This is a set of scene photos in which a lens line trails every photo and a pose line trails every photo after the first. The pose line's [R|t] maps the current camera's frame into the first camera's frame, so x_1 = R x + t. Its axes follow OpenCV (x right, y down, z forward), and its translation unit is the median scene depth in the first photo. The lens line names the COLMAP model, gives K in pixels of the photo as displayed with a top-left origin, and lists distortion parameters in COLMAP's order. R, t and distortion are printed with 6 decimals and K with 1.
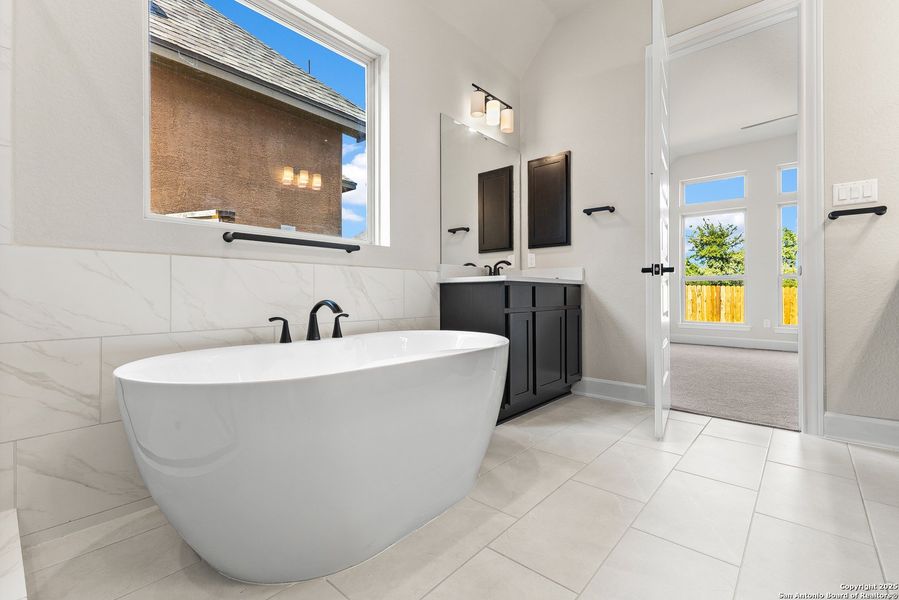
lens RADIAL K [[392.6, 0, 450.1], [0, 392.6, 297.5], [0, 0, 1]] dist [0.000612, -0.000162]
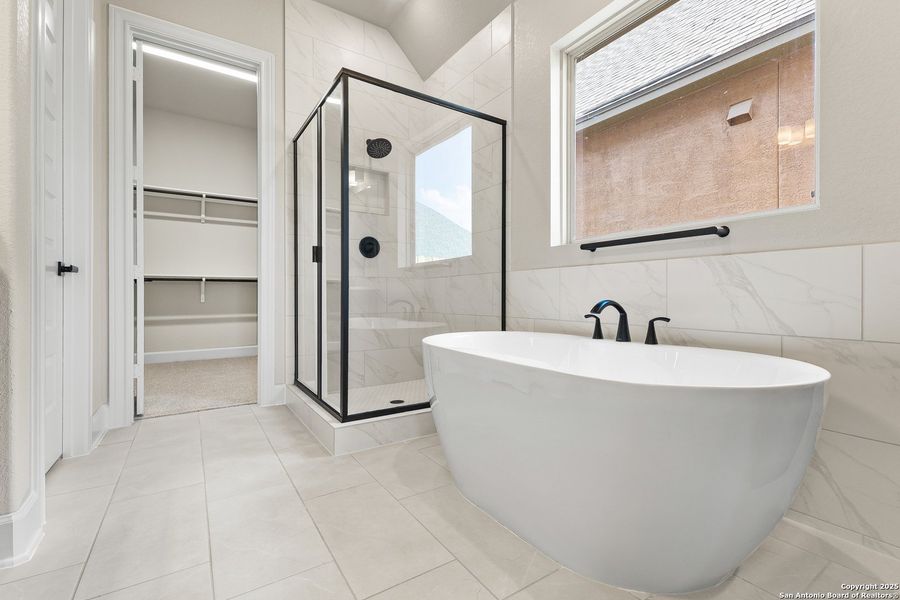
lens RADIAL K [[393.0, 0, 456.2], [0, 393.0, 296.6], [0, 0, 1]] dist [0.000612, -0.000162]
pose [[-0.251139, 0.004960, -0.967938, 0.665277], [-0.004647, 0.999969, 0.006330, -0.006107], [0.967940, 0.006088, -0.251109, 0.811464]]
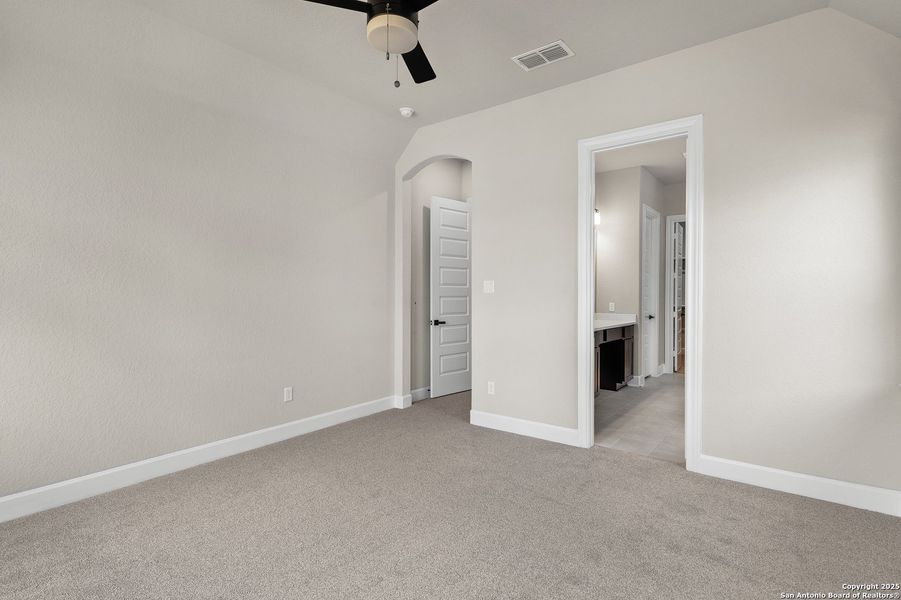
lens RADIAL K [[444.7, 0, 450.9], [0, 444.7, 296.2], [0, 0, 1]] dist [0.003183, -0.001654]
pose [[-0.997657, -0.005344, -0.068210, 1.838575], [-0.006139, 0.999916, 0.011446, -0.265750], [0.068143, 0.011838, -0.997605, 3.130503]]
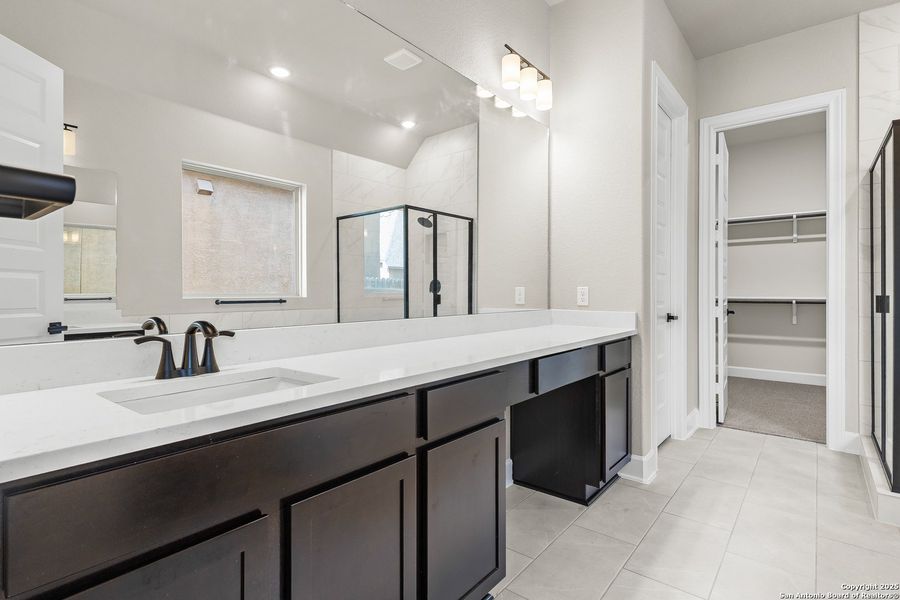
lens RADIAL K [[444.2, 0, 450.7], [0, 444.2, 293.7], [0, 0, 1]] dist [0.003183, -0.001654]
pose [[-0.999362, 0.001089, -0.035698, 0.884646], [0.000799, 0.999967, 0.008137, -0.170661], [0.035706, 0.008104, -0.999329, 1.329073]]
